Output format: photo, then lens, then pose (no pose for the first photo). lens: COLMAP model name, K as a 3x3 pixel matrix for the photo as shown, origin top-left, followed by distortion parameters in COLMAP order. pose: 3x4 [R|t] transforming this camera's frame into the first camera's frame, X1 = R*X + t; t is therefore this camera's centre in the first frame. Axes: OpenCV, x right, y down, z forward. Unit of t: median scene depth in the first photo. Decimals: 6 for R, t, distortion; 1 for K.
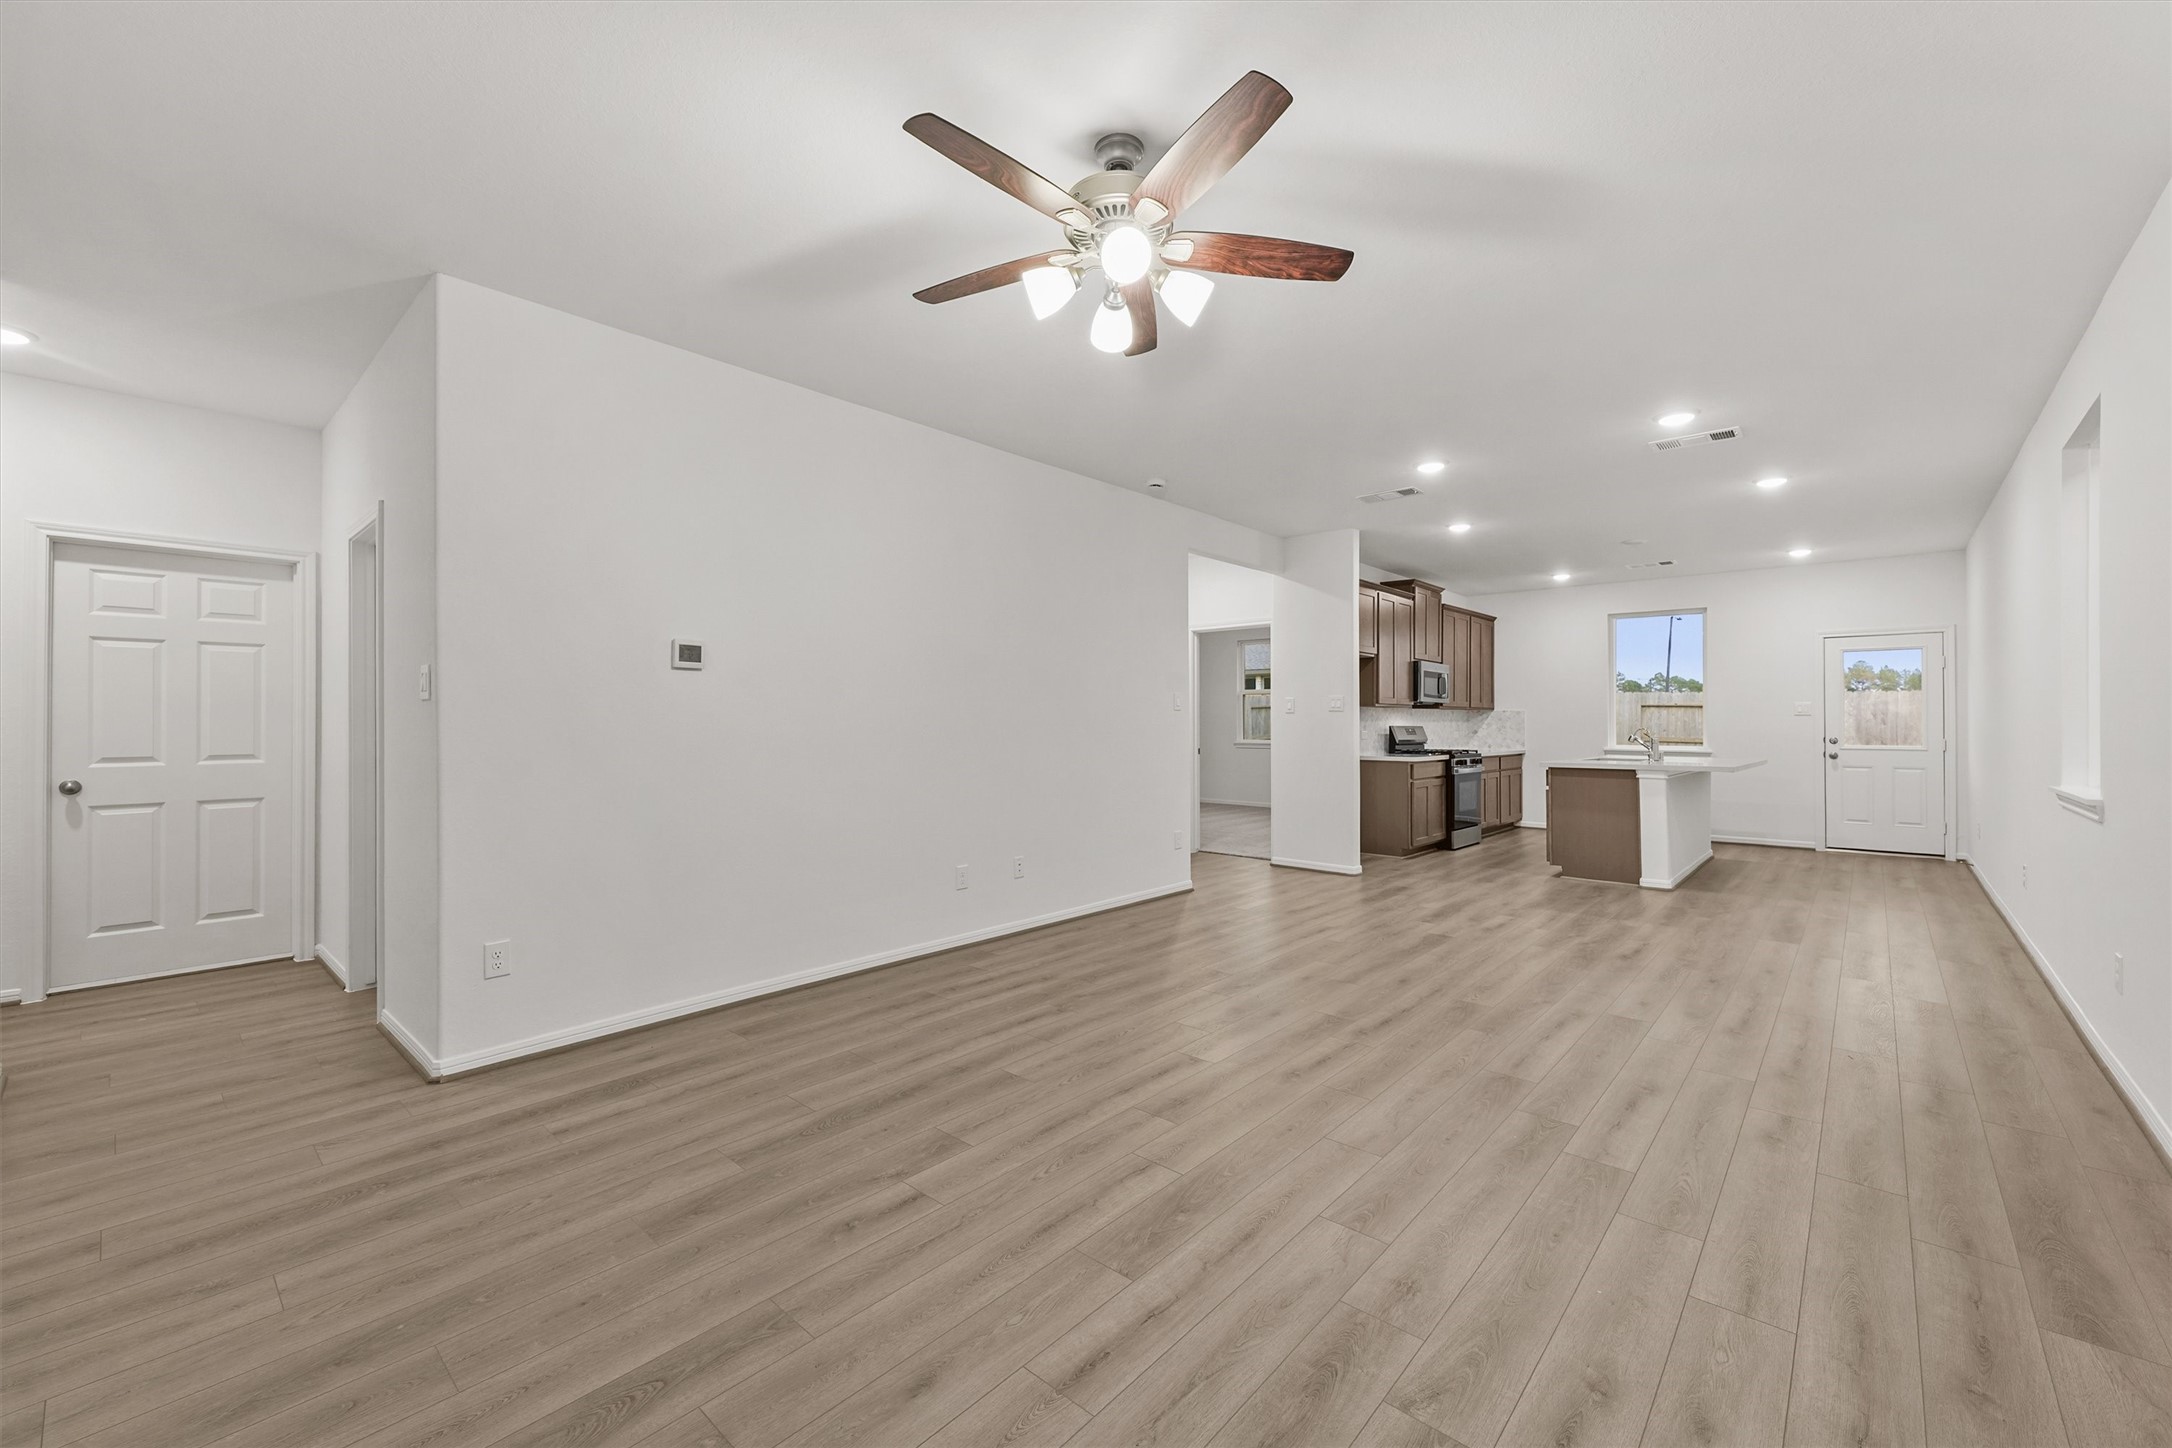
lens RADIAL K [[858.0, 0, 1089.6], [0, 858.0, 712.5], [0, 0, 1]] dist [0.000210, -0.000197]
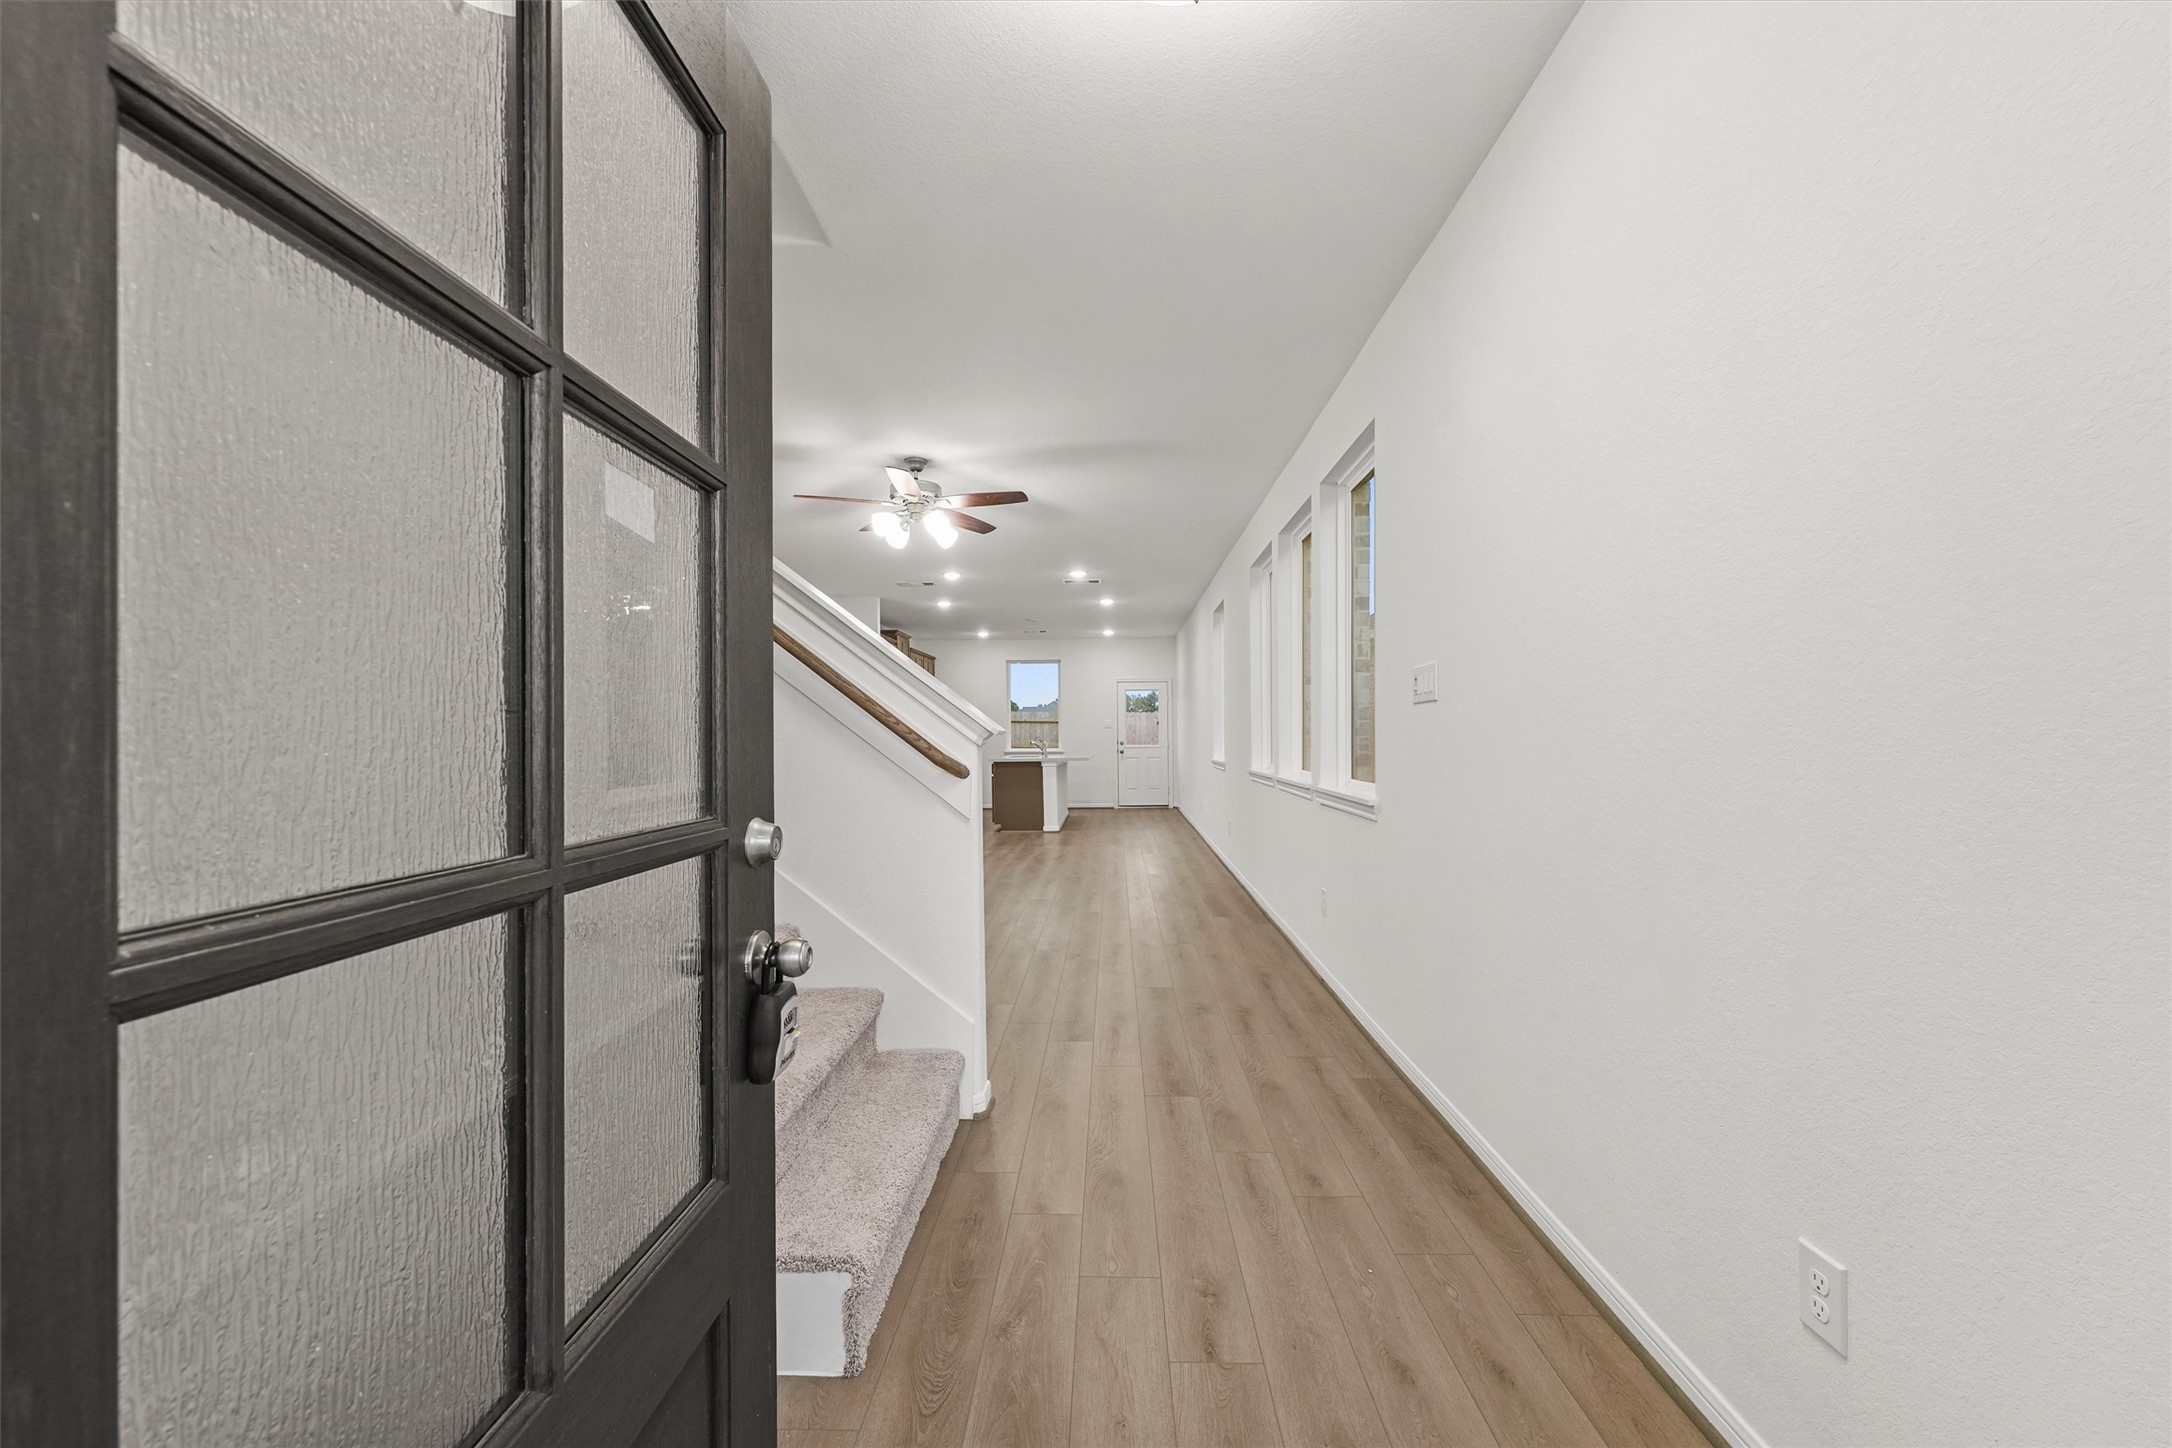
lens RADIAL K [[858.0, 0, 1089.6], [0, 858.0, 712.5], [0, 0, 1]] dist [0.000210, -0.000197]
pose [[0.758048, 0.008723, 0.652141, -0.353213], [0.002002, 0.999875, -0.015702, -0.001037], [-0.652196, 0.013208, 0.757935, -0.301353]]
